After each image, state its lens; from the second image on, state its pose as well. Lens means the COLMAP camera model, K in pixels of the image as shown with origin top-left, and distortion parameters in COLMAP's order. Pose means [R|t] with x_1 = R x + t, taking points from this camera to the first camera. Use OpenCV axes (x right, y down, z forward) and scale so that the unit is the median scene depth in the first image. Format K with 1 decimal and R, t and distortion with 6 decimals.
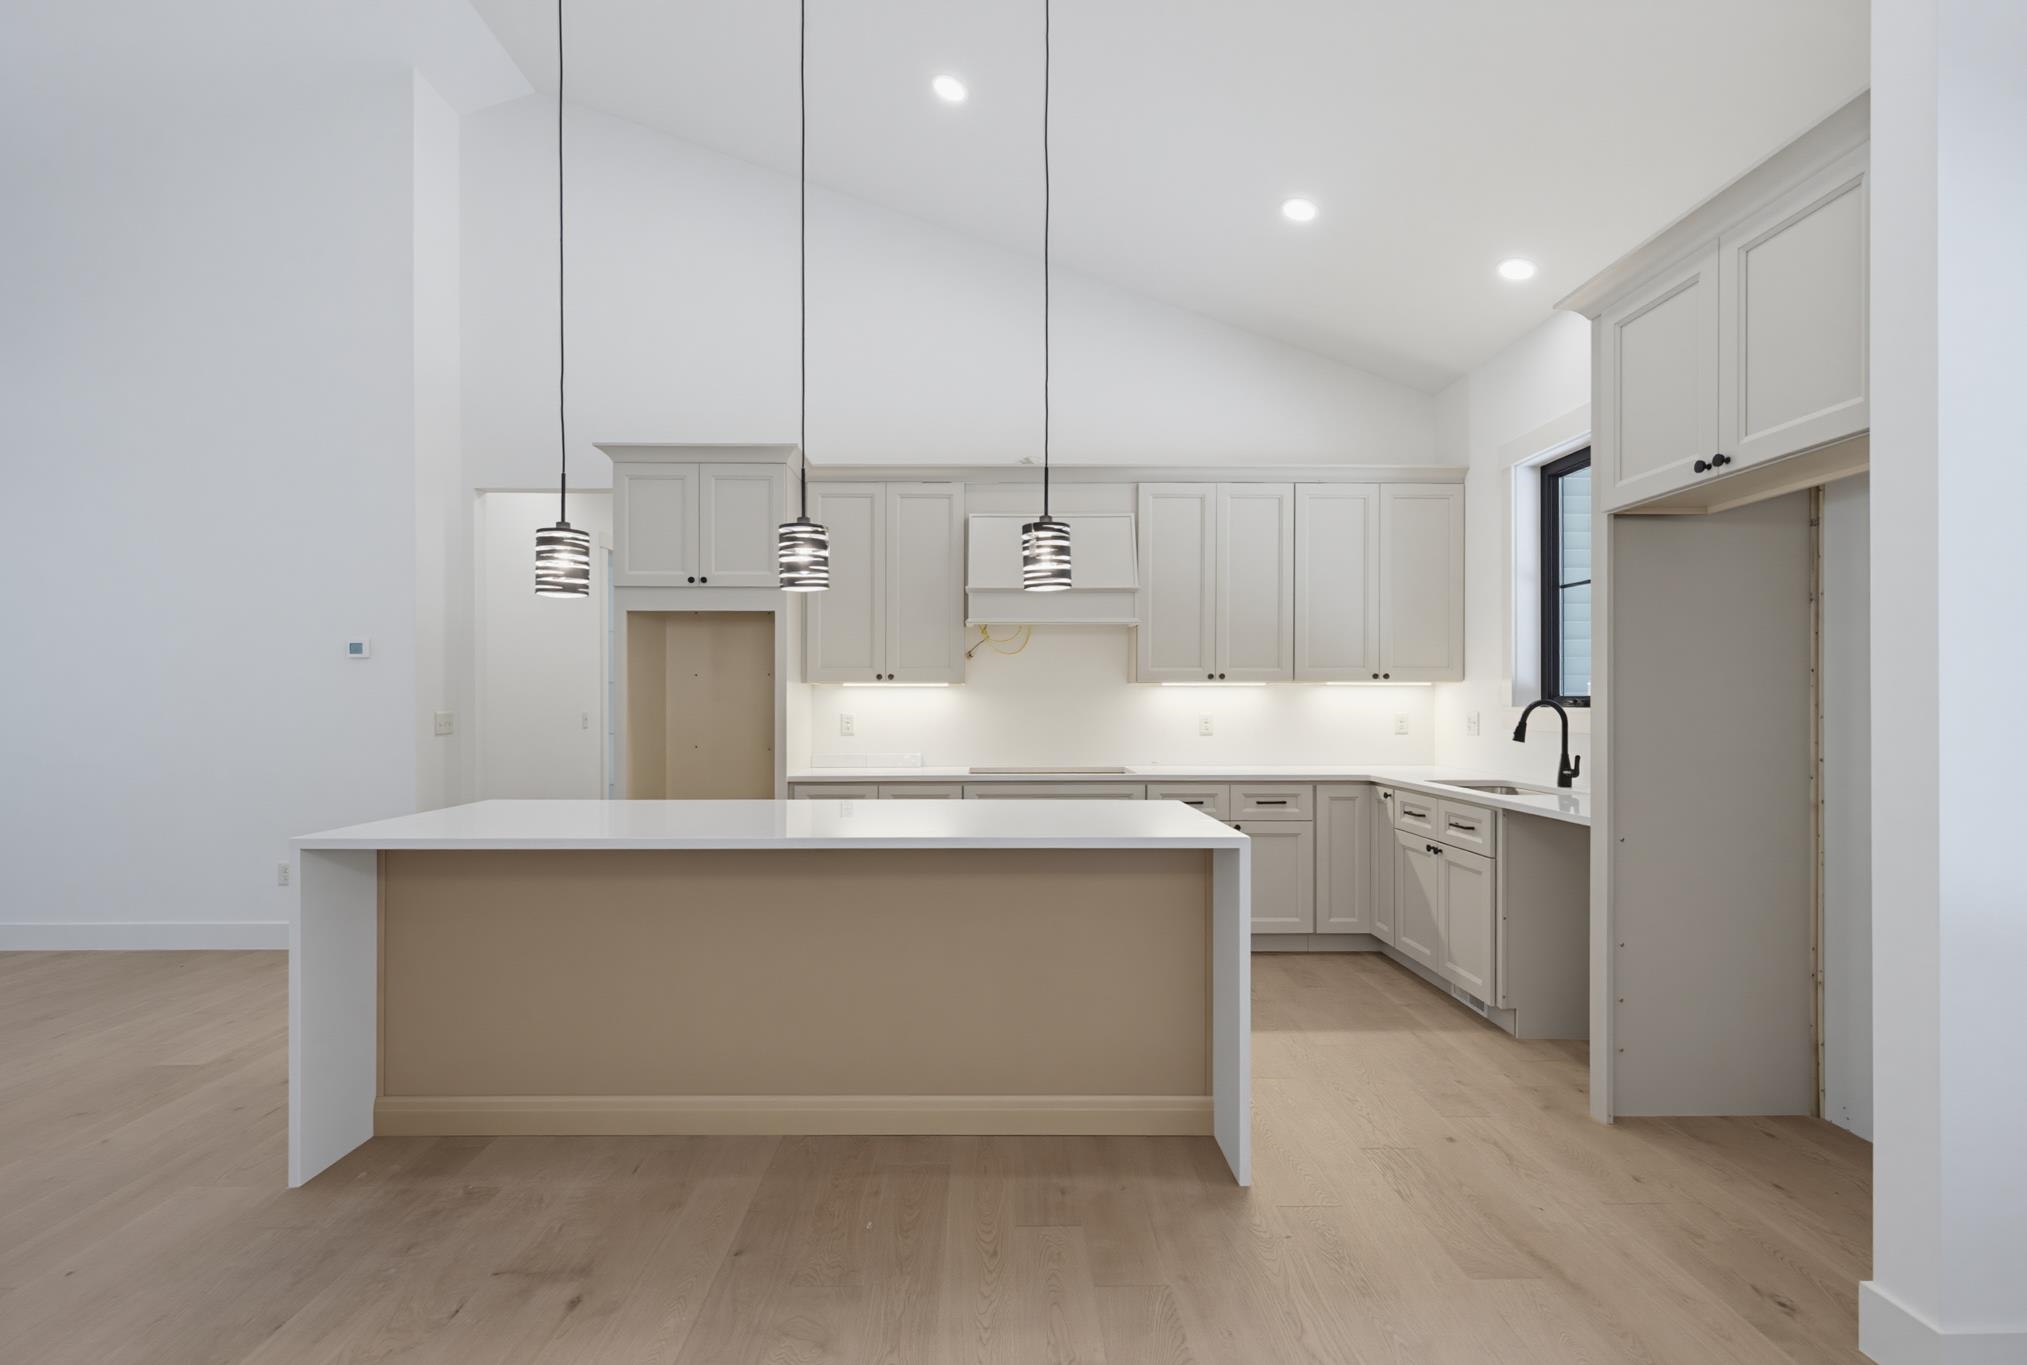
lens RADIAL K [[926.3, 0, 994.0], [0, 926.3, 698.2], [0, 0, 1]] dist [0.000159, -0.000929]
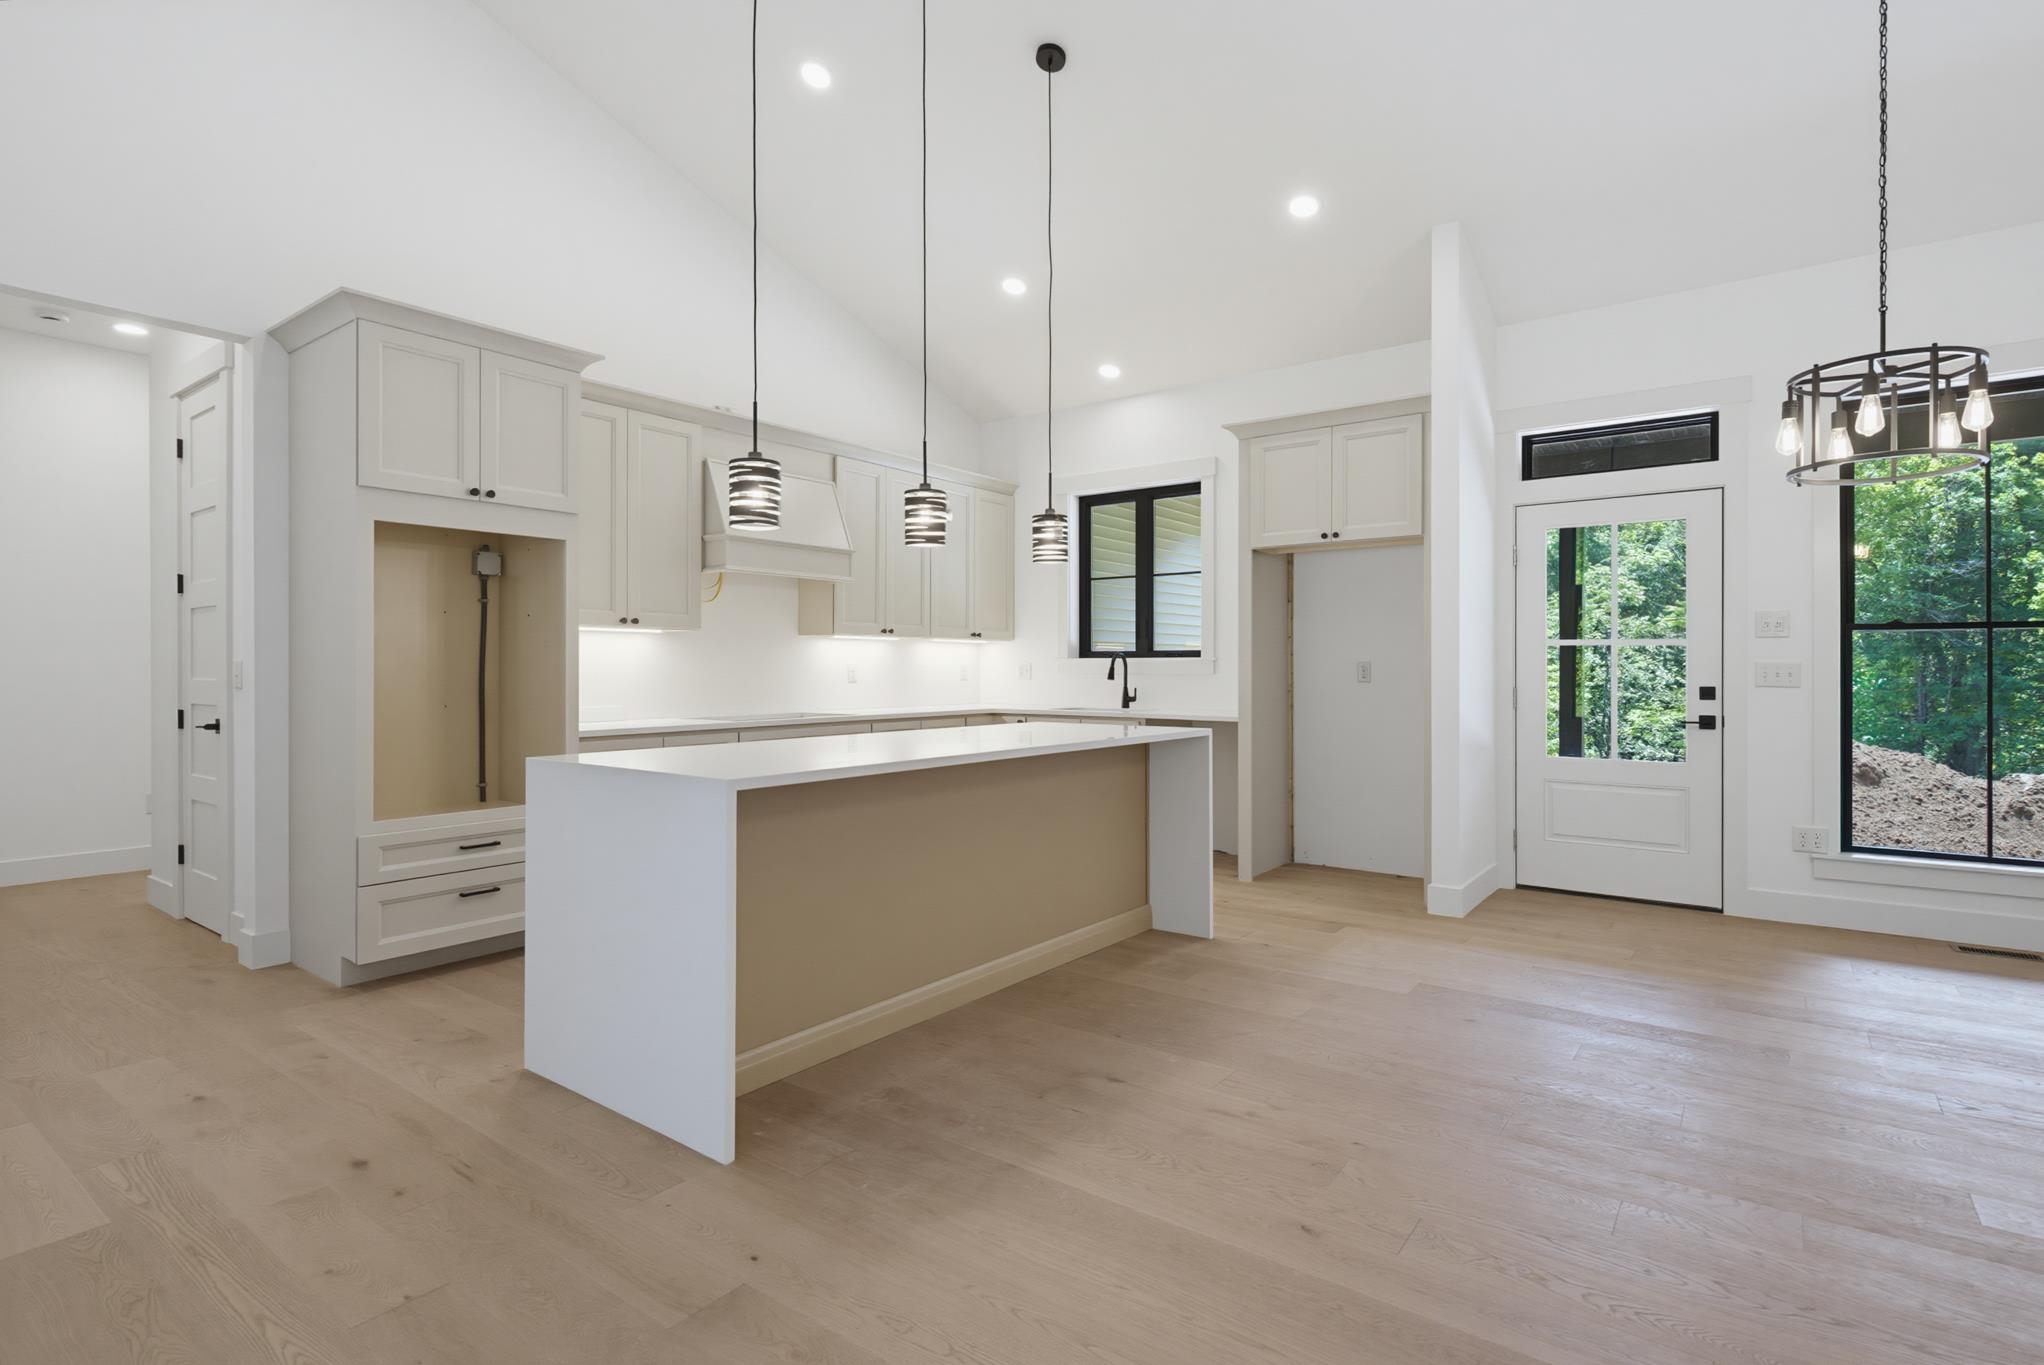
lens RADIAL K [[1007.6, 0, 1026.7], [0, 1007.6, 673.0], [0, 0, 1]] dist [0.001192, -0.000161]
pose [[0.605250, -0.003482, 0.796028, -0.931046], [-0.008630, 0.999903, 0.010936, 0.019306], [-0.795988, -0.013488, 0.605162, 0.112624]]
